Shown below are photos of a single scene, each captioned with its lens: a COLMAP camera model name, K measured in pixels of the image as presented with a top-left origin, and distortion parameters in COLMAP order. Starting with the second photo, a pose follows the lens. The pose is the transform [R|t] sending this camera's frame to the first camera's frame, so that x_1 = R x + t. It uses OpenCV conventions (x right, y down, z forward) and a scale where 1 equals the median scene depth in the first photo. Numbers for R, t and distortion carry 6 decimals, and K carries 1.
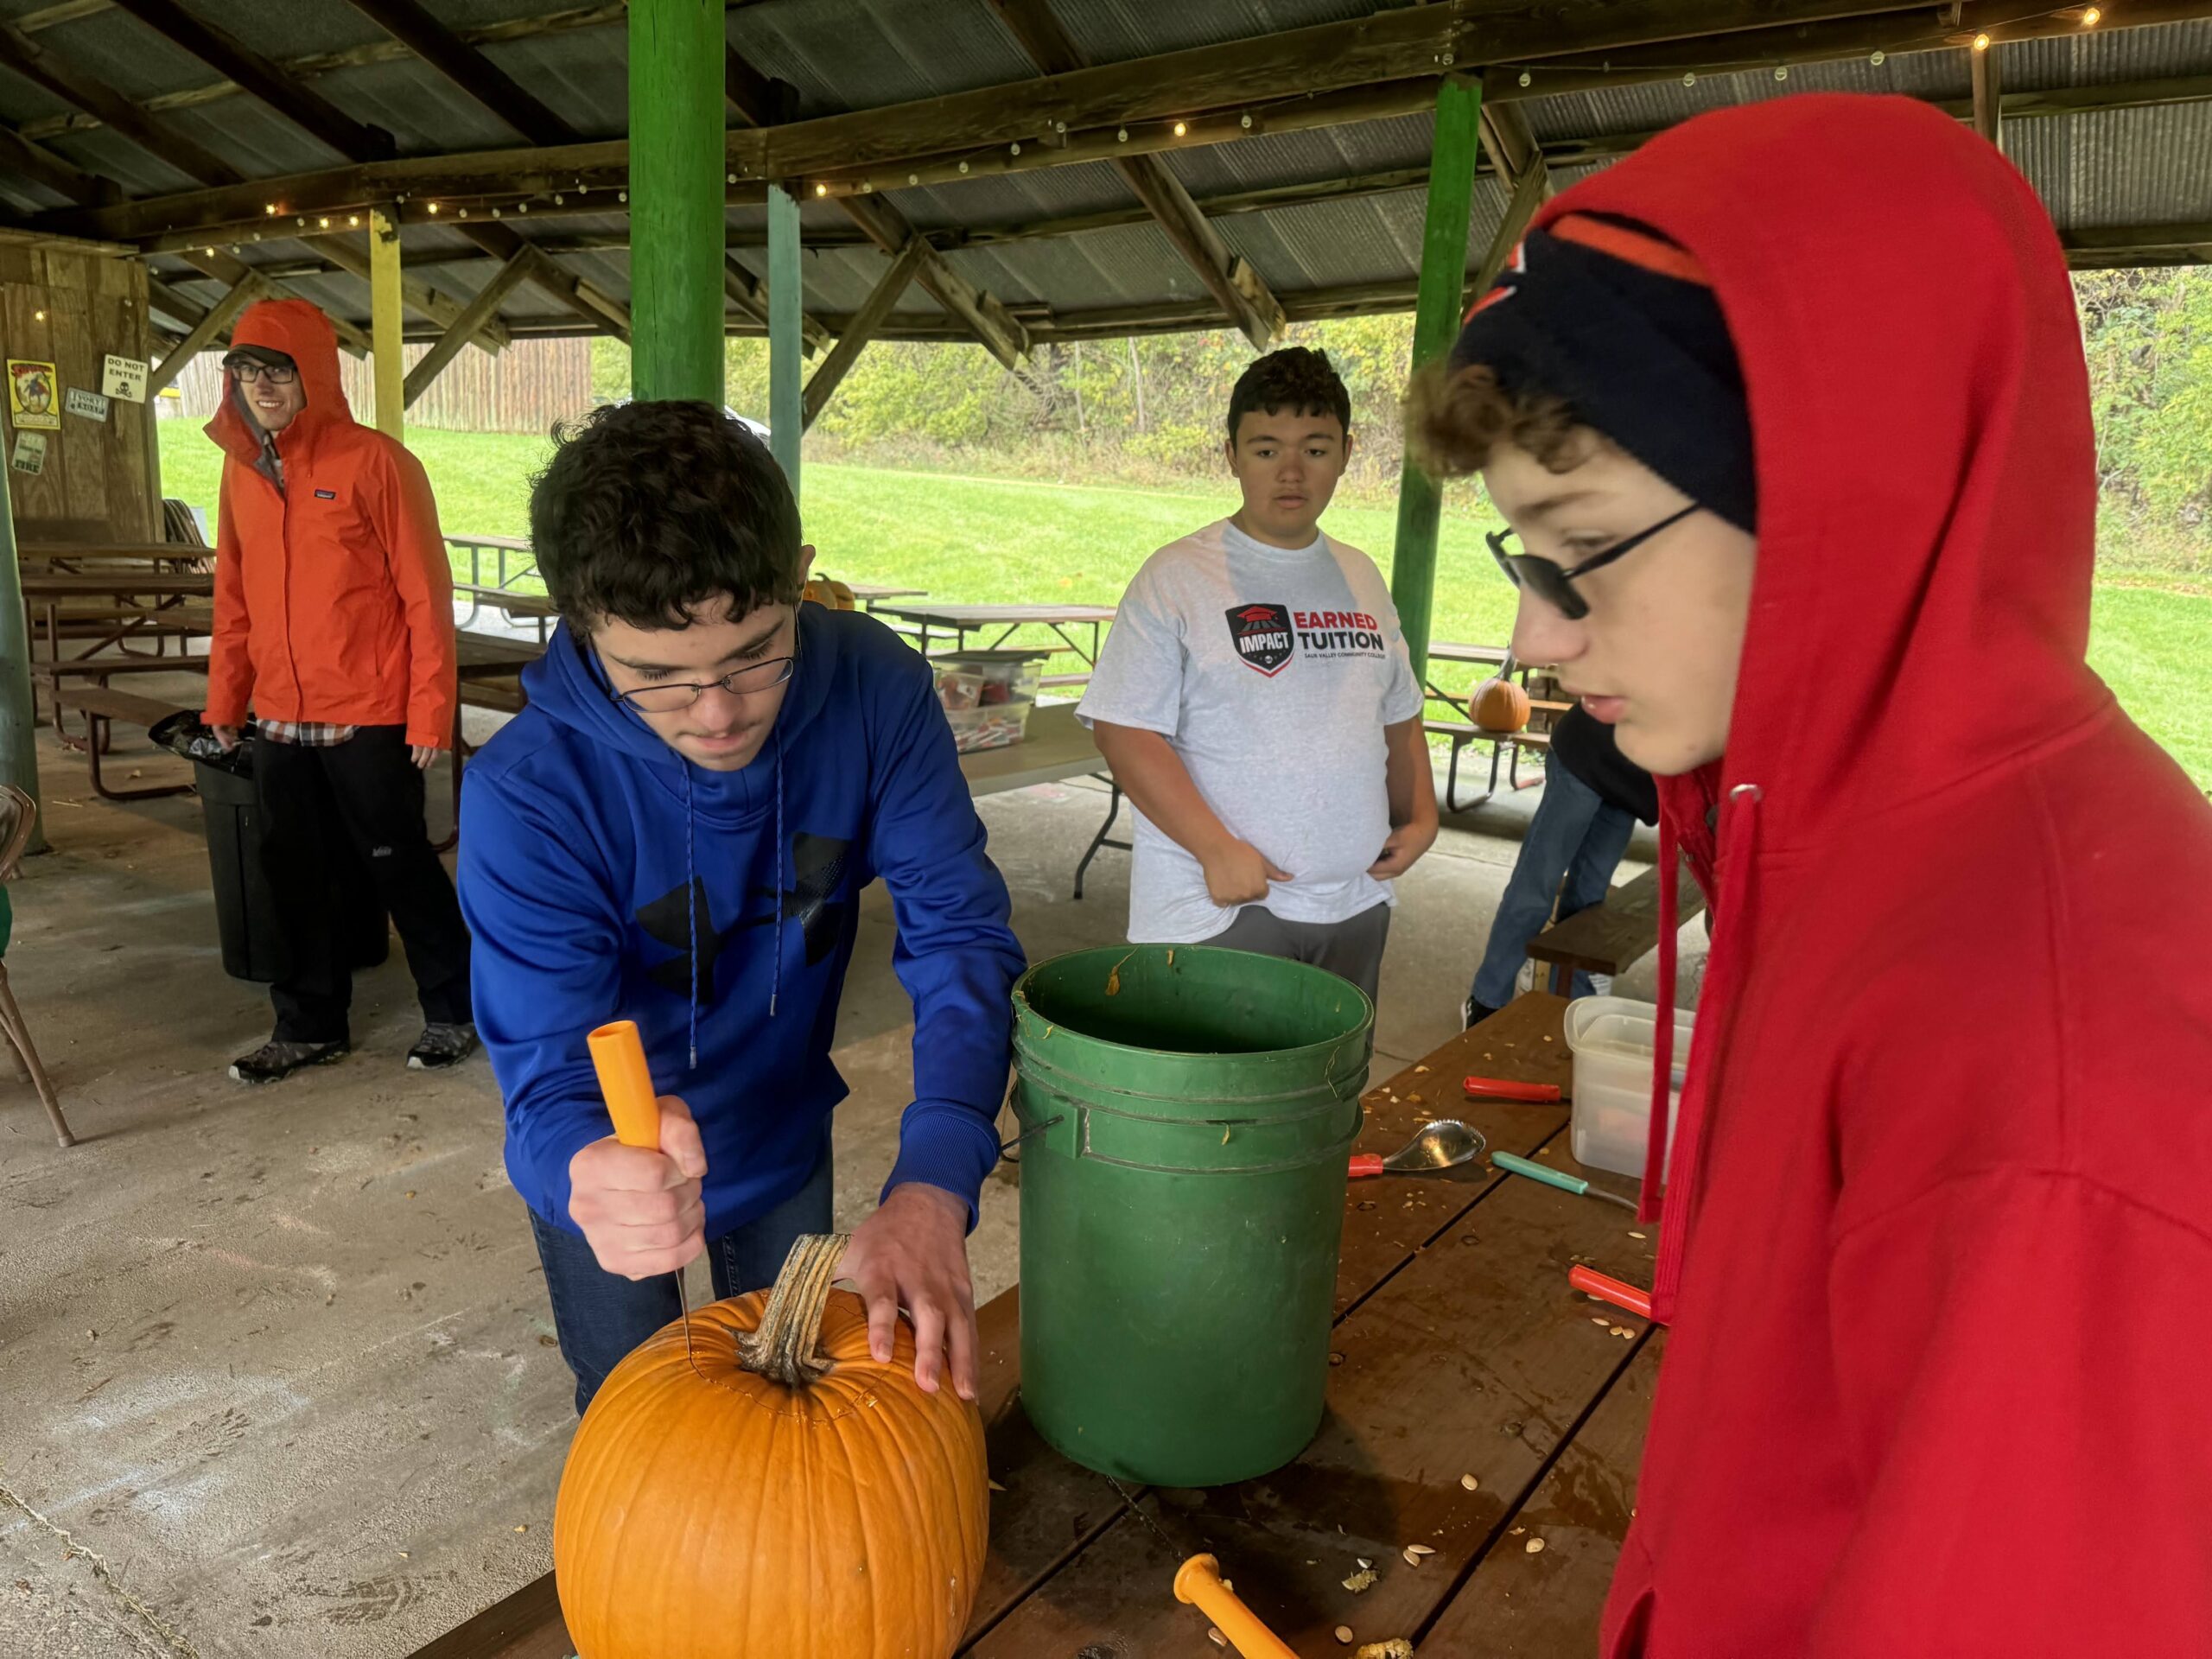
lens RADIAL K [[1559.8, 0, 1105.2], [0, 1559.8, 818.5], [0, 0, 1]] dist [0.039125, -0.032950]
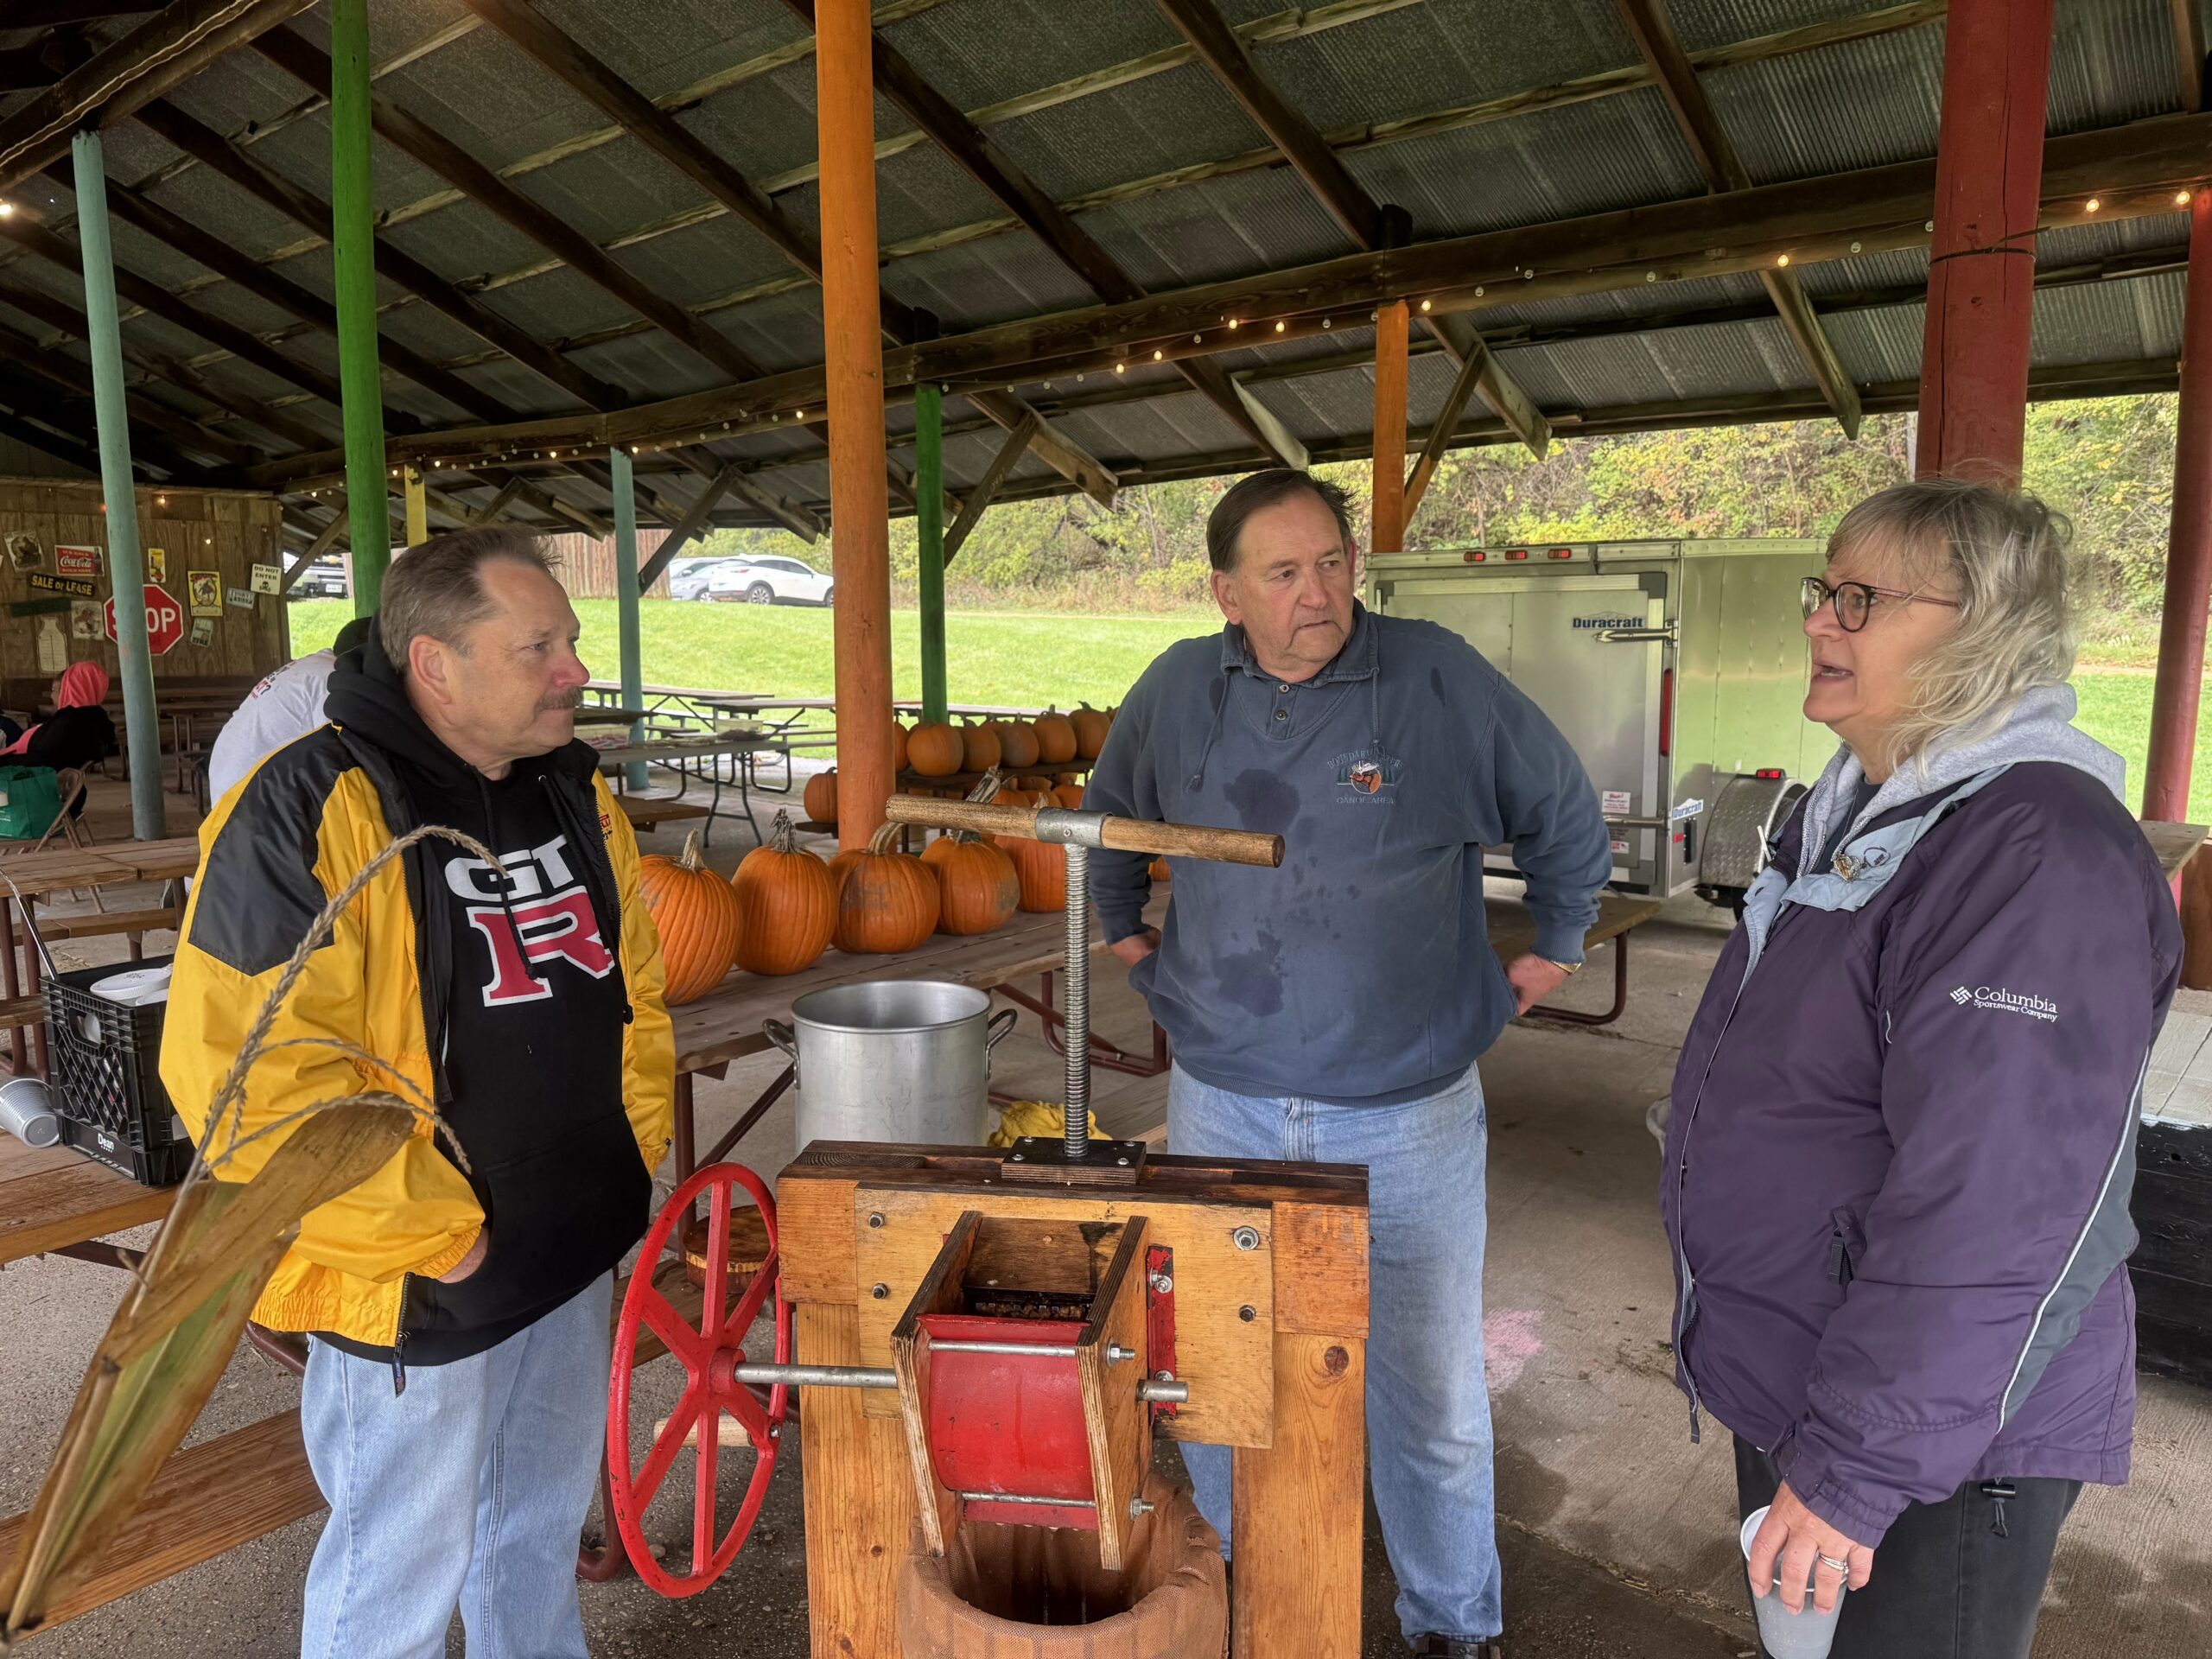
lens RADIAL K [[1556.4, 0, 1114.2], [0, 1556.4, 834.2], [0, 0, 1]] dist [0.073469, -0.085303]
pose [[0.993822, -0.036023, -0.104973, 0.334794], [0.028484, 0.996965, -0.072457, 0.093786], [0.107264, 0.069019, 0.991832, -0.385566]]
